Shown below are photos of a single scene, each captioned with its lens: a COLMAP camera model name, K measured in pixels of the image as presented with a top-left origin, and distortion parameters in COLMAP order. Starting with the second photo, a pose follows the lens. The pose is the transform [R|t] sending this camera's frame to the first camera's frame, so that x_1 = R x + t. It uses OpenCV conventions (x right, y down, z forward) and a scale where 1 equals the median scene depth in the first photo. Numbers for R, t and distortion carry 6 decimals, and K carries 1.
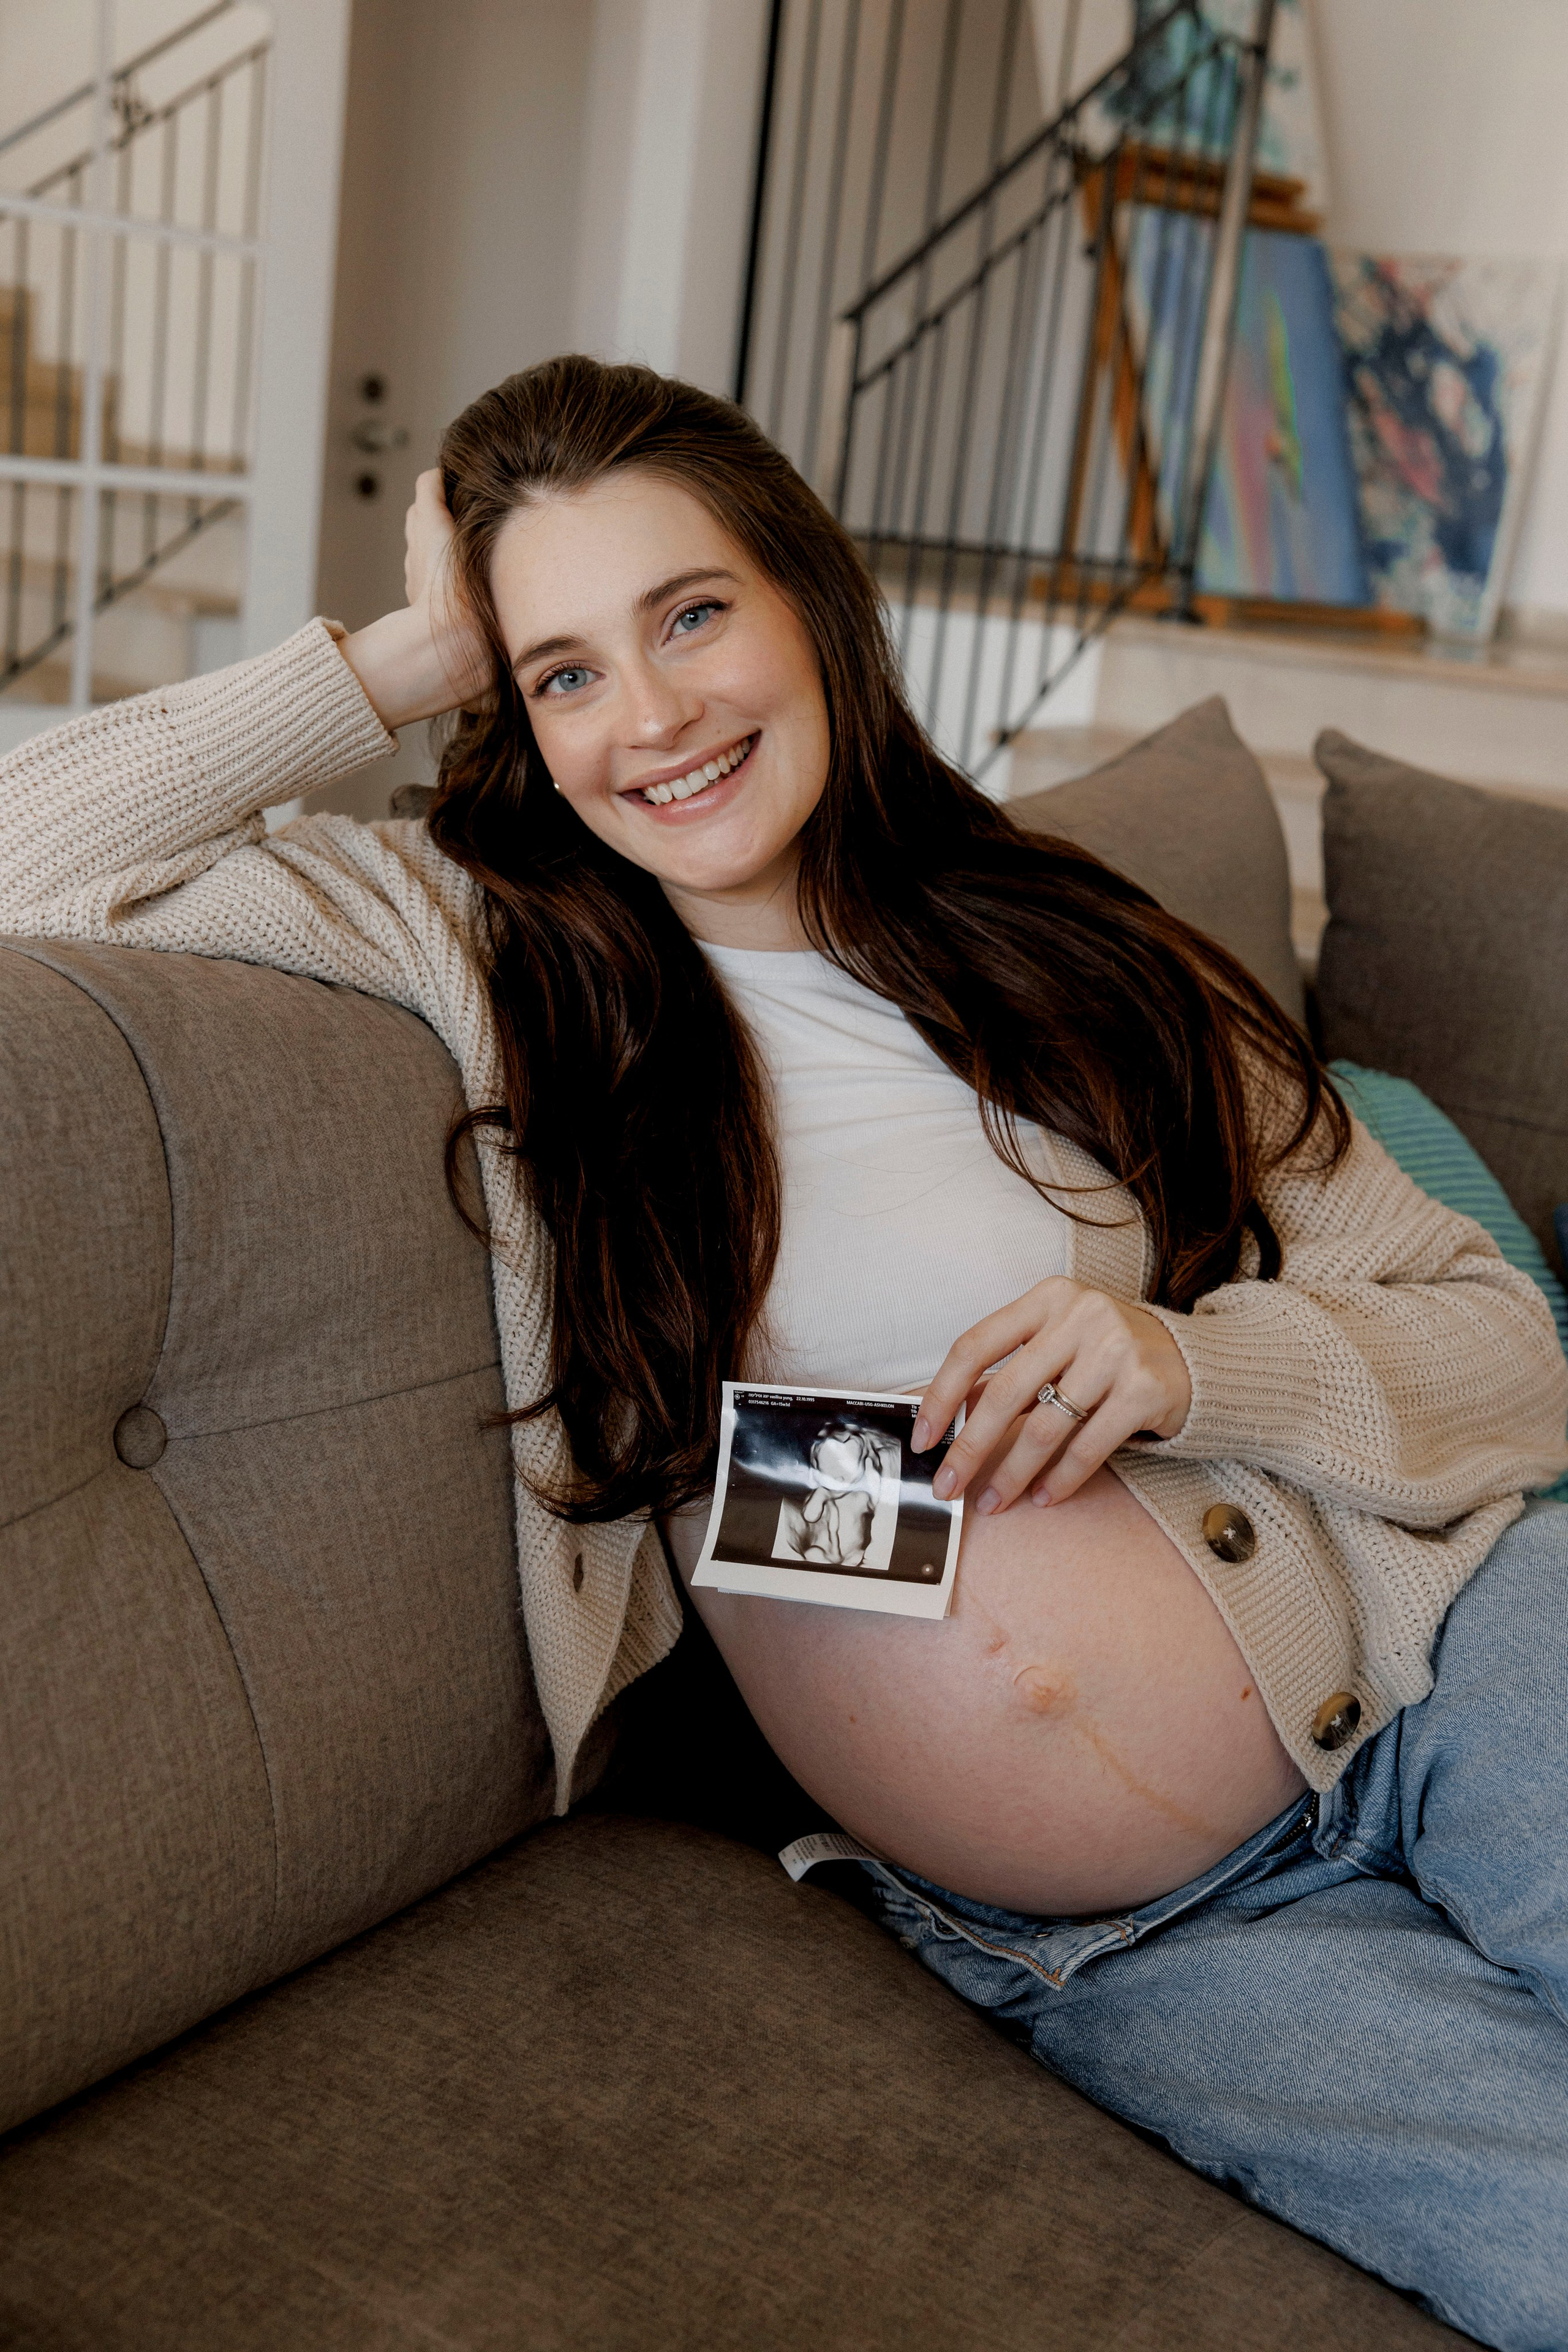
lens RADIAL K [[2719.1, 0, 788.6], [0, 2719.1, 1166.4], [0, 0, 1]] dist [0.064936, 0.000000]
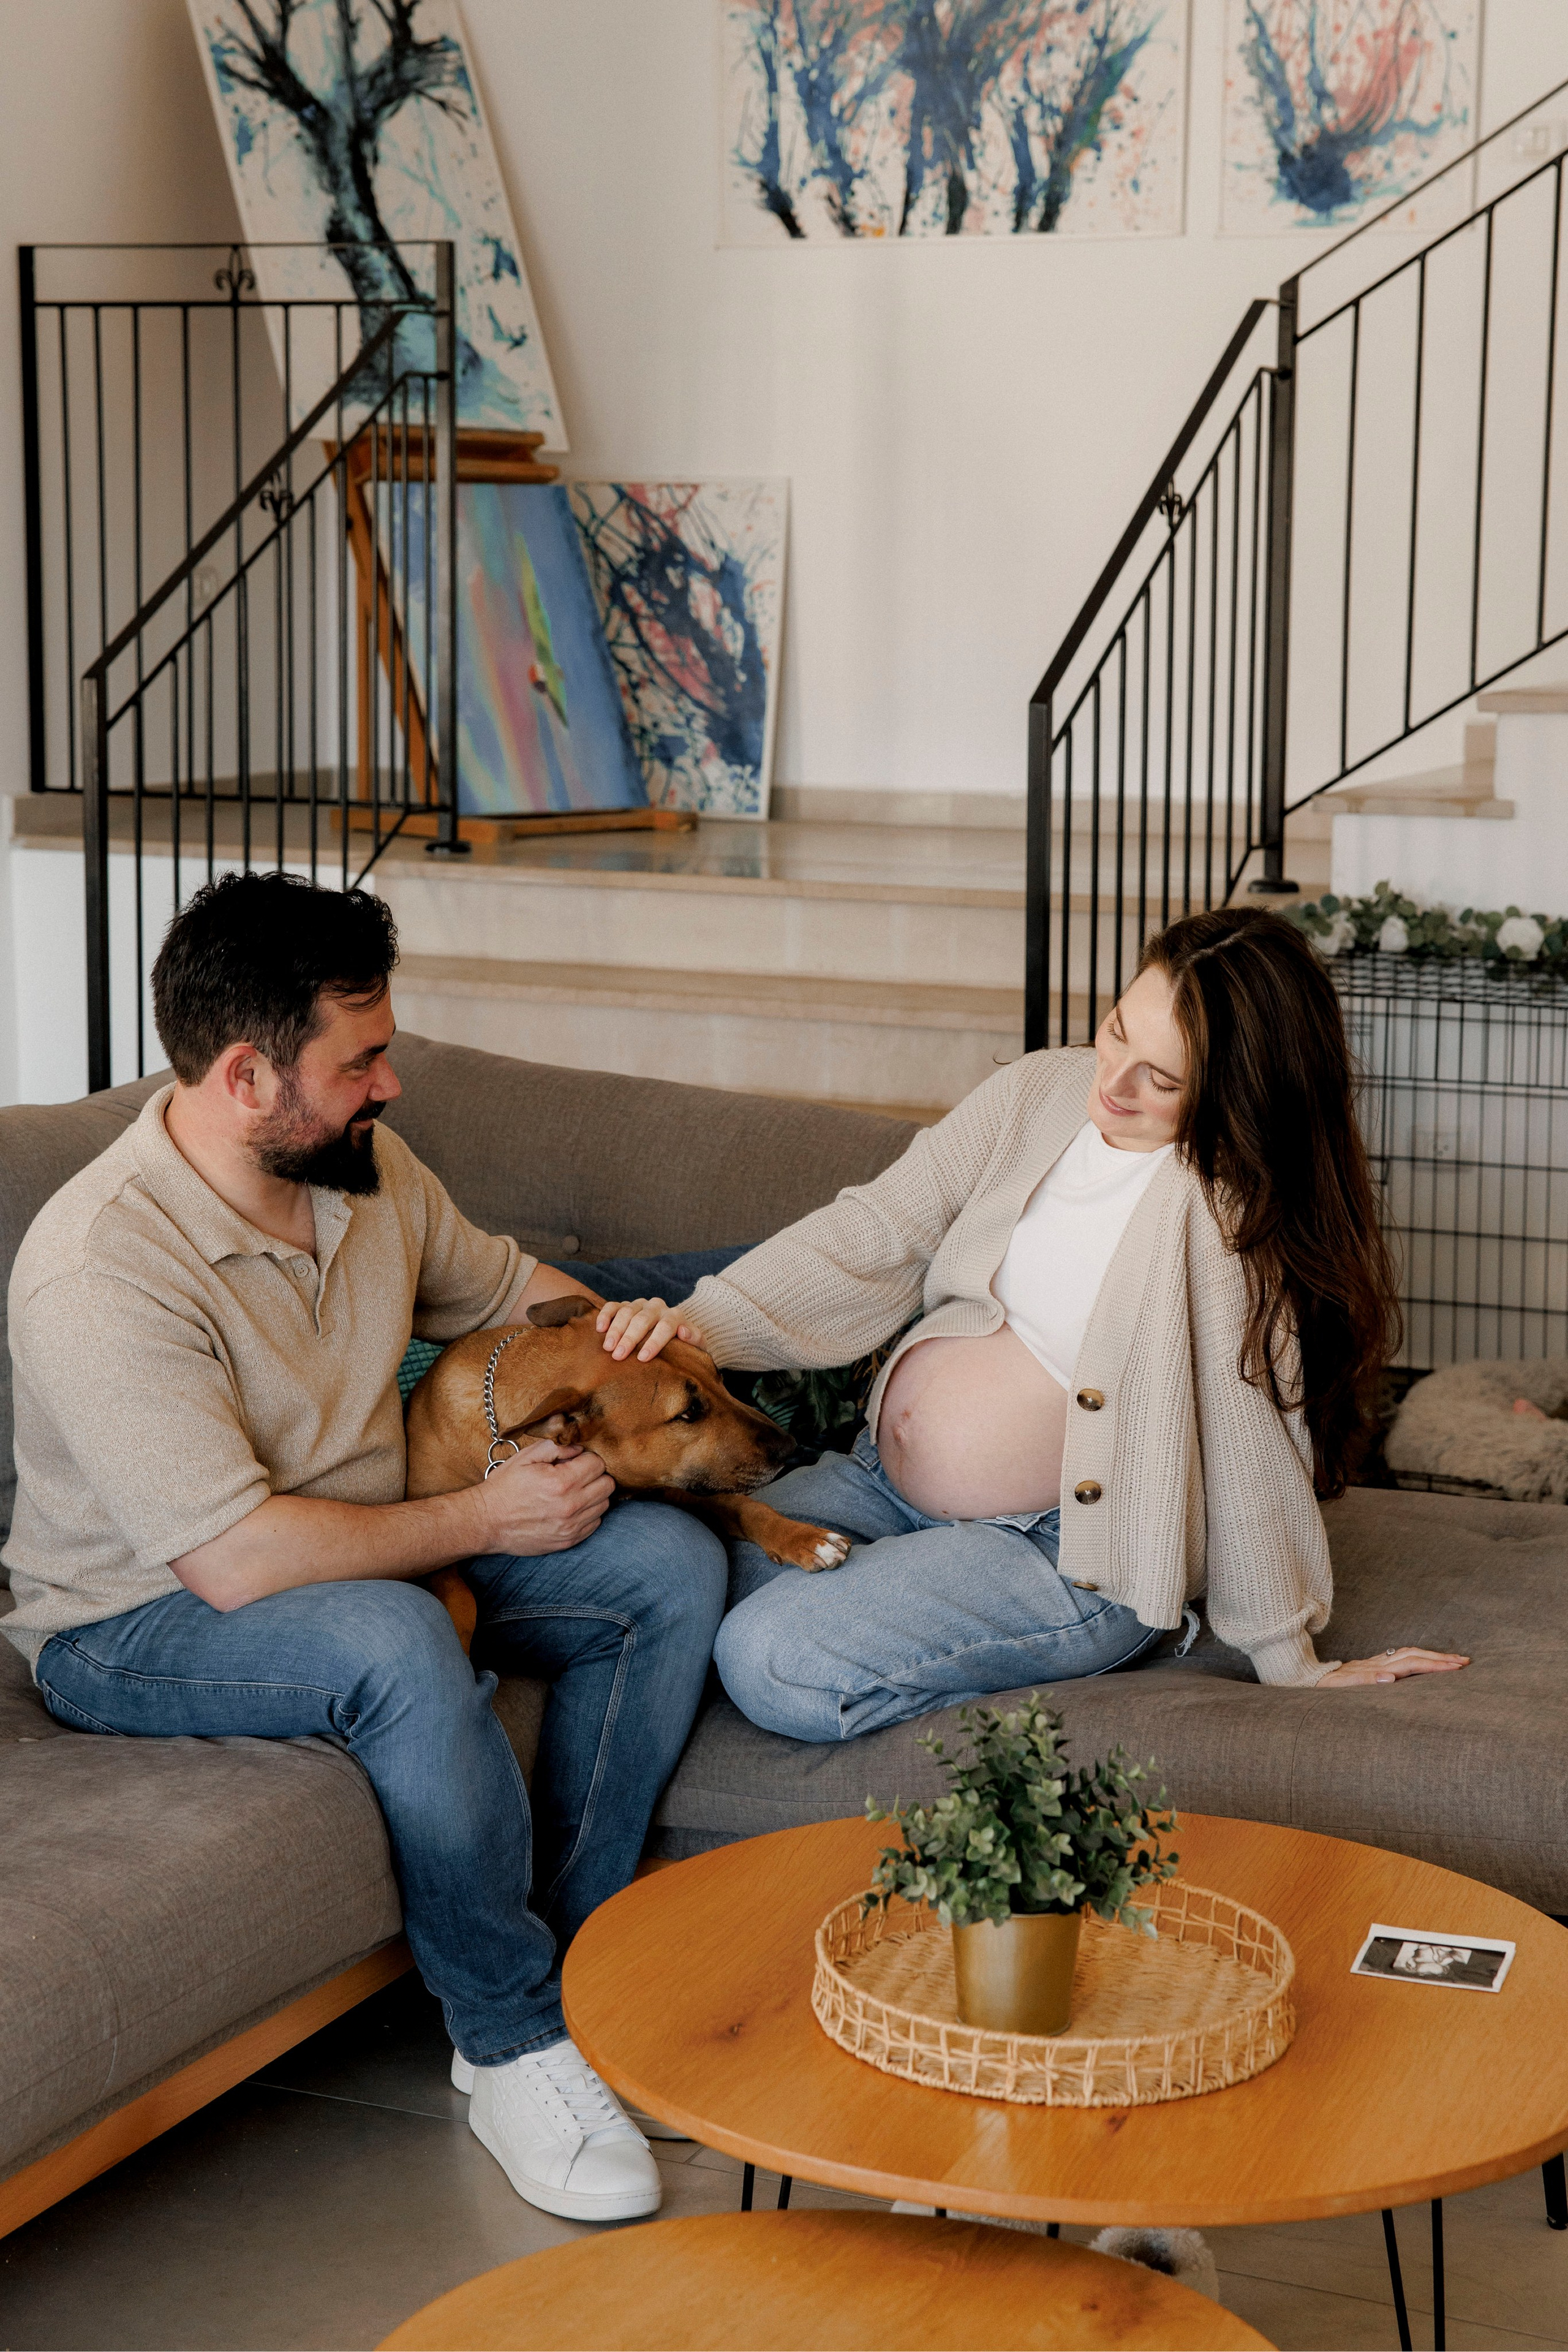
lens RADIAL K [[4142.8, 0, 787.6], [0, 4142.8, 1030.4], [0, 0, 1]] dist [0.208171, 0.000000]
pose [[0.987602, -0.111598, 0.110401, 0.106718], [0.122726, 0.987417, -0.099732, 0.078914], [-0.097882, 0.112044, 0.988871, -0.894789]]
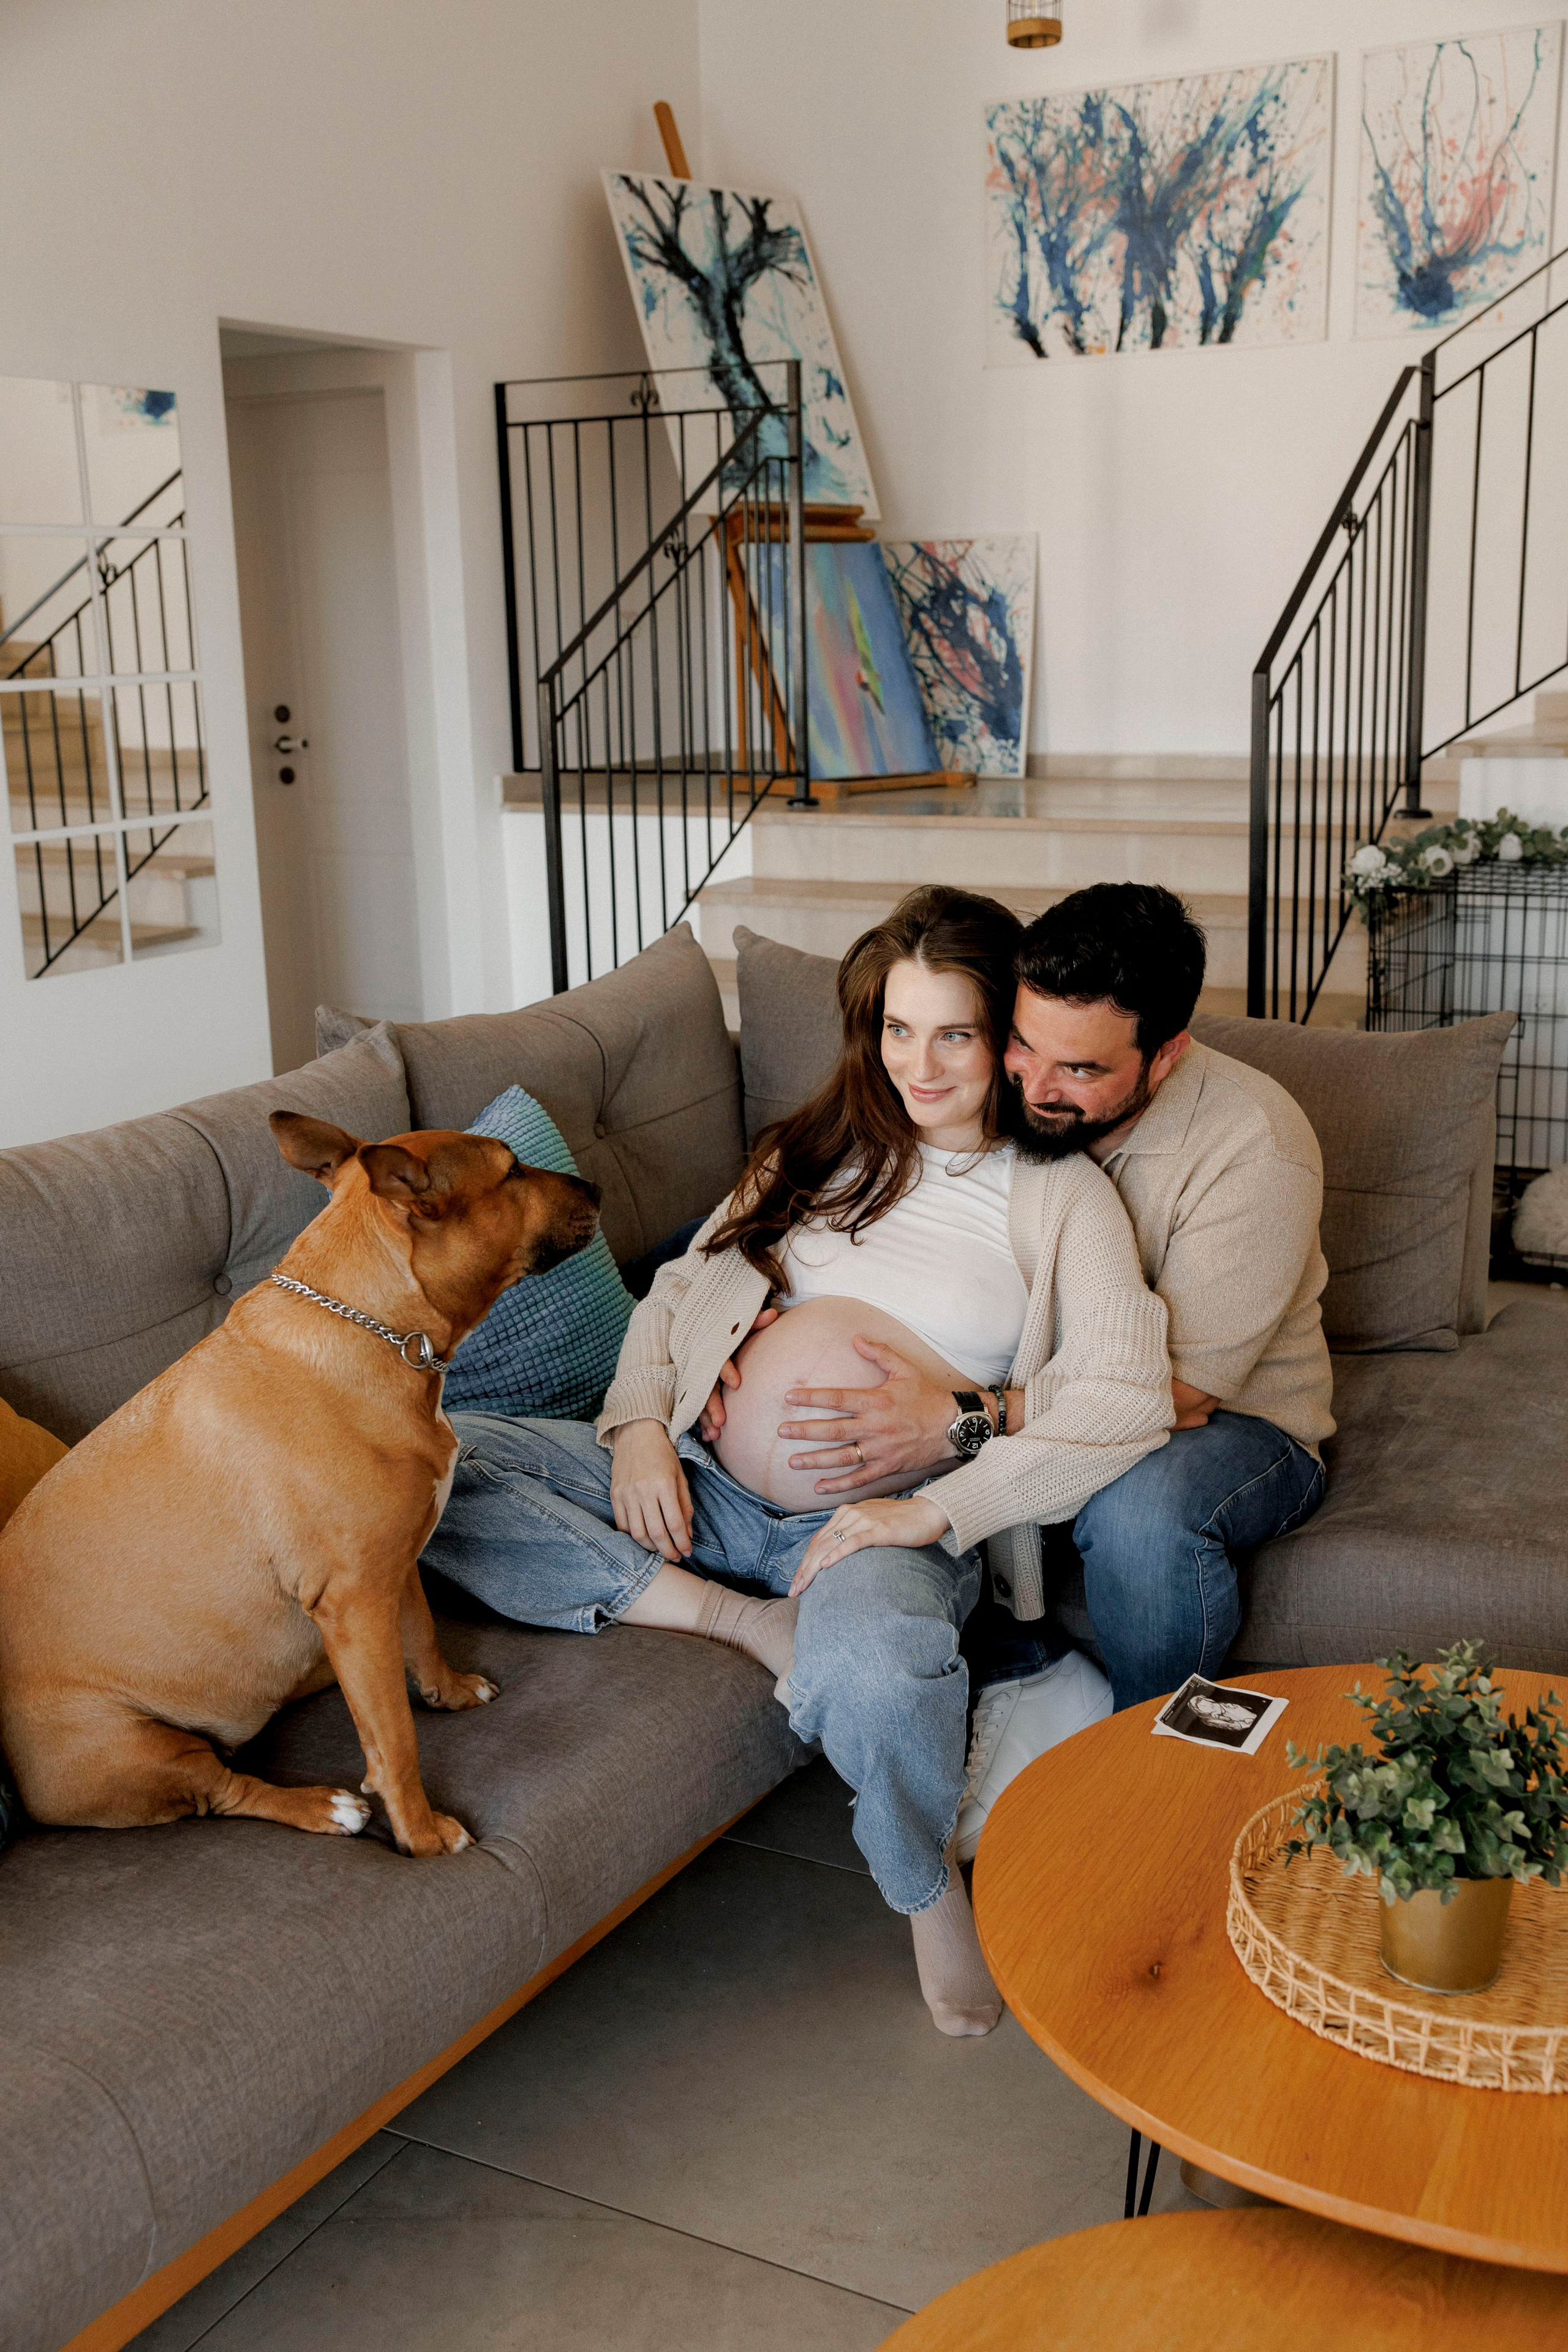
lens RADIAL K [[2386.3, 0, 795.3], [0, 2386.3, 1159.7], [0, 0, 1]] dist [0.028610, 0.000000]
pose [[0.990599, -0.135690, 0.017344, 0.109714], [0.135881, 0.990671, -0.010337, 0.024337], [-0.015780, 0.012597, 0.999796, -0.496217]]
